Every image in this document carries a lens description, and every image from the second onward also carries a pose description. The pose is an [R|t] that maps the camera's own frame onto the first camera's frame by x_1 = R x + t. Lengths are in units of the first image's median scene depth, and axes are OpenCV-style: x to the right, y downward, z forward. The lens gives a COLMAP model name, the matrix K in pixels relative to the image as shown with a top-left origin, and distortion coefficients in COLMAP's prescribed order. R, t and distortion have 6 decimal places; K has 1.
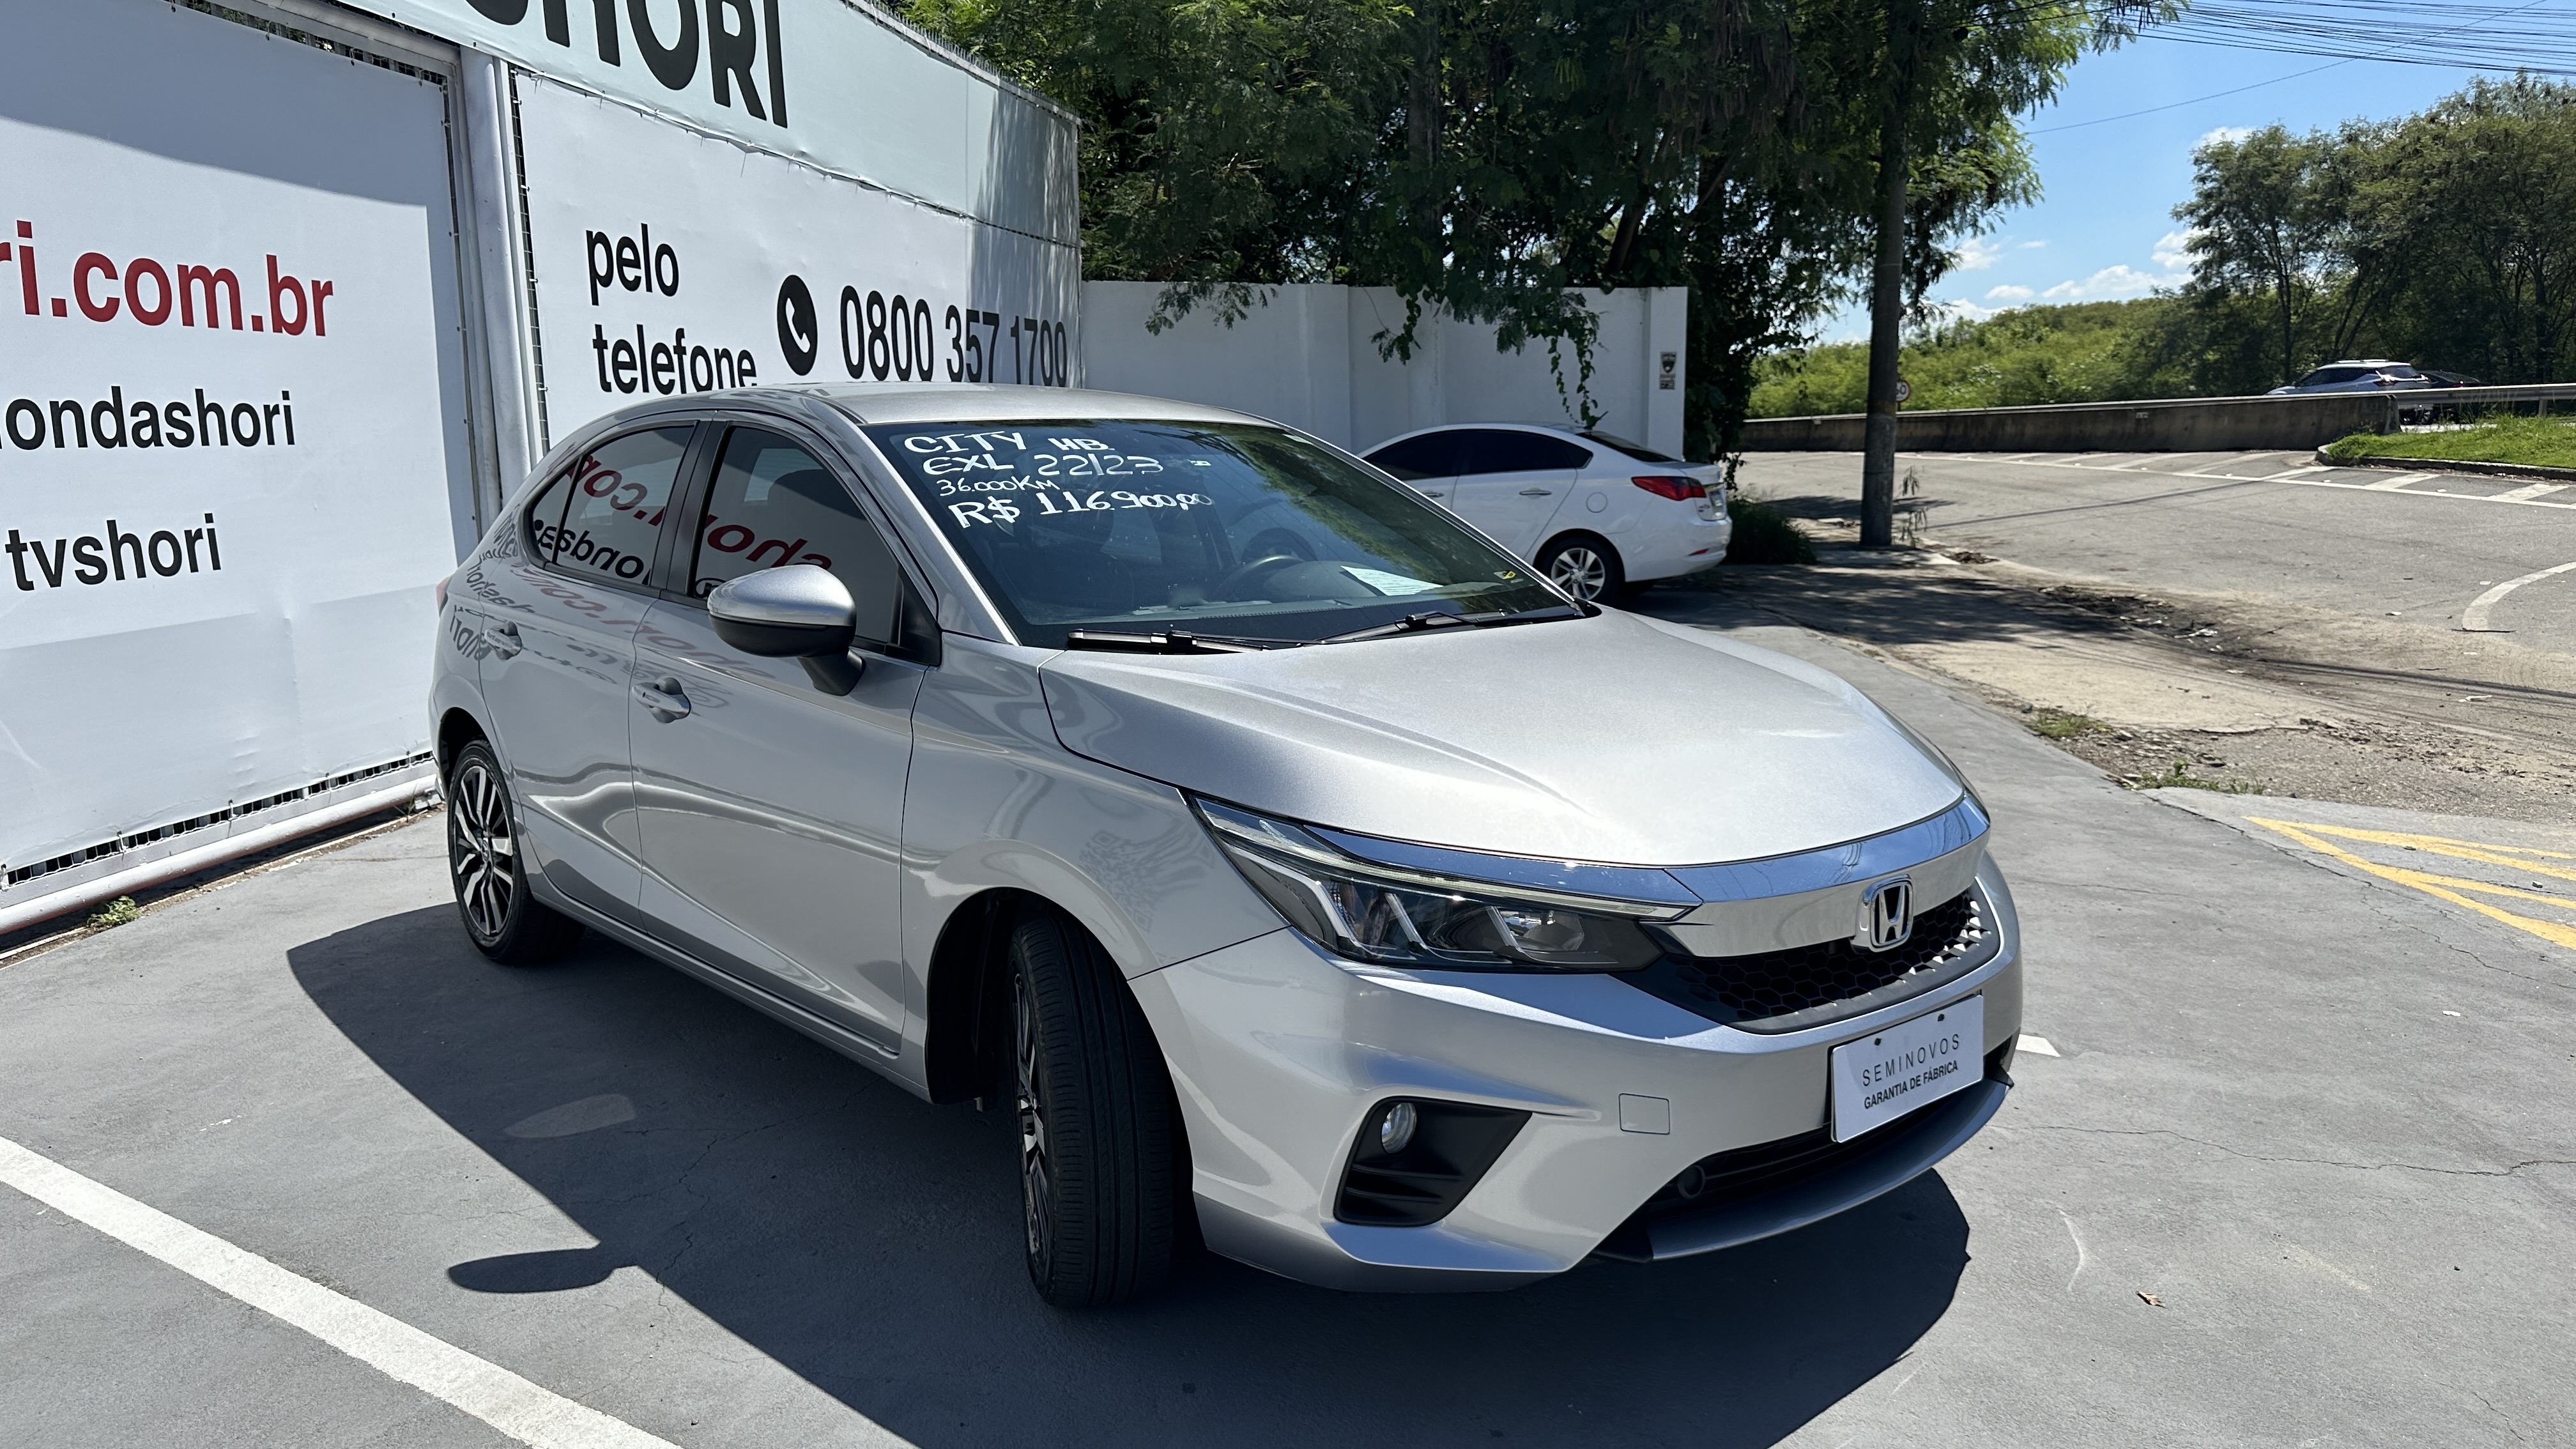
lens RADIAL K [[1854.9, 0, 1286.6], [0, 1854.9, 712.0], [0, 0, 1]] dist [0.040112, -0.061101]
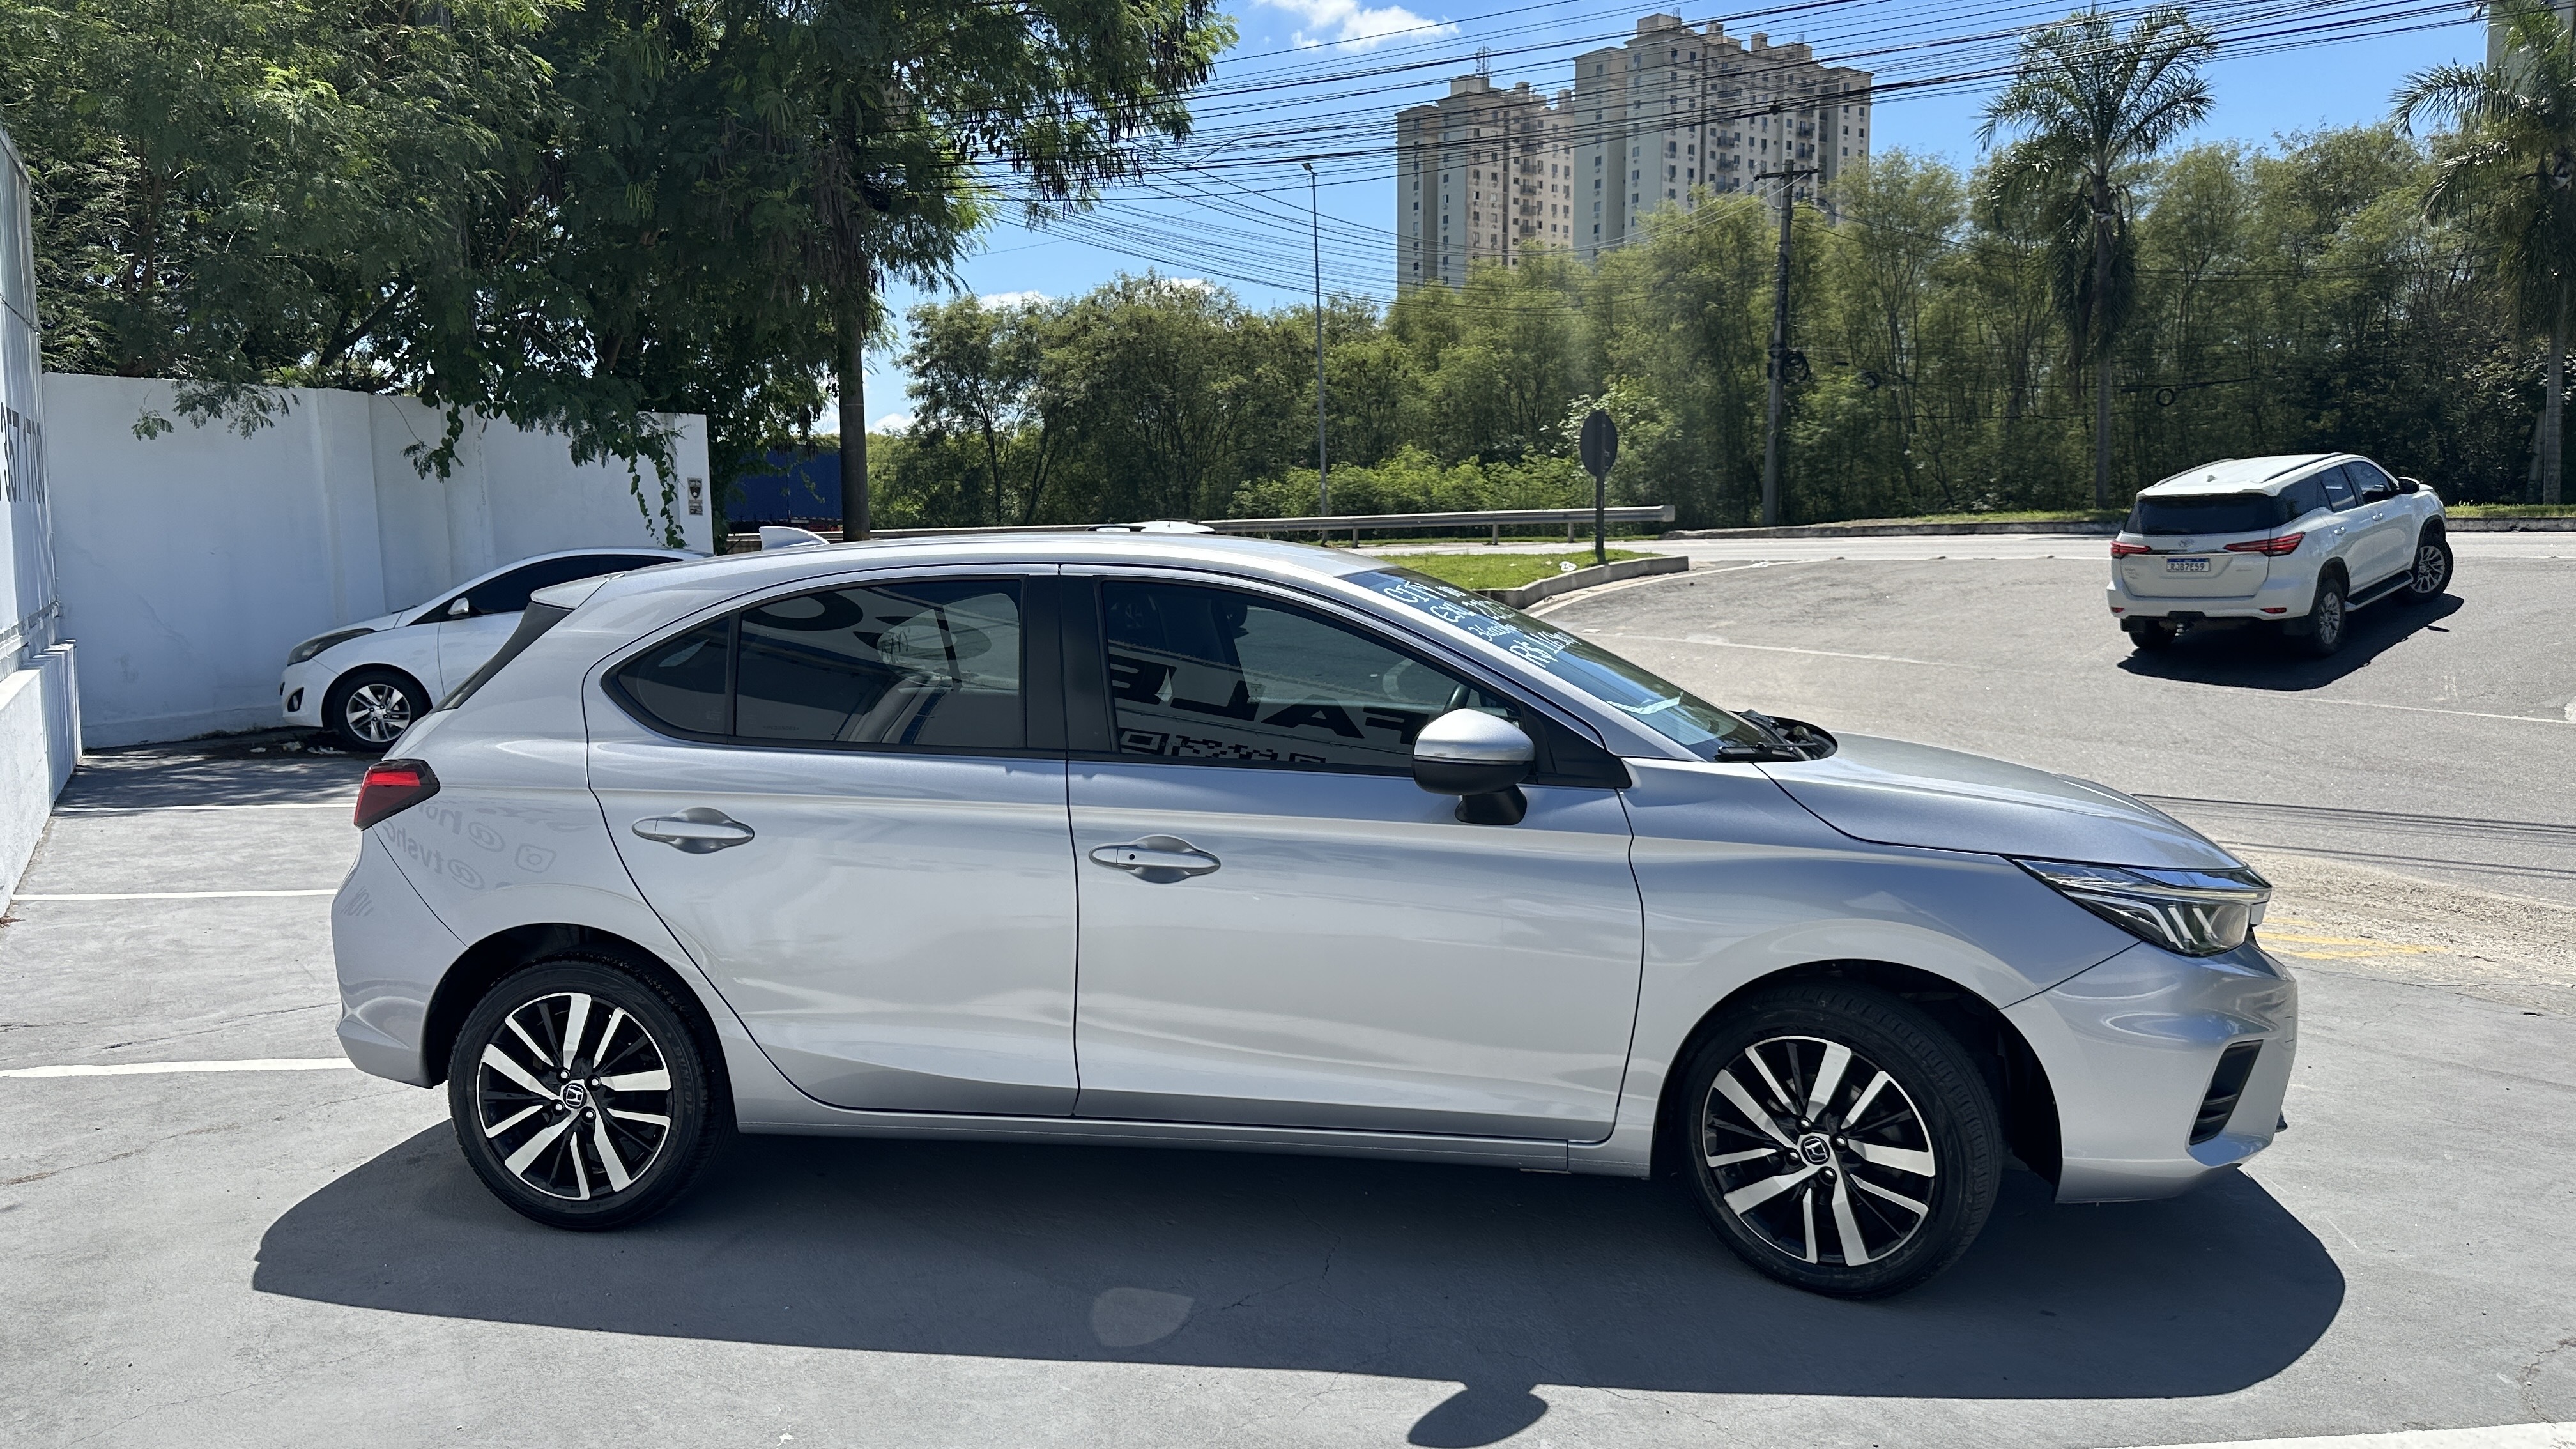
lens RADIAL K [[1874.4, 0, 1287.6], [0, 1874.4, 707.6], [0, 0, 1]] dist [-0.005919, -0.009162]
pose [[0.743041, -0.049765, 0.667394, -0.117712], [0.094199, 0.995081, -0.030677, -0.005770], [-0.662584, 0.085662, 0.744073, 0.030925]]
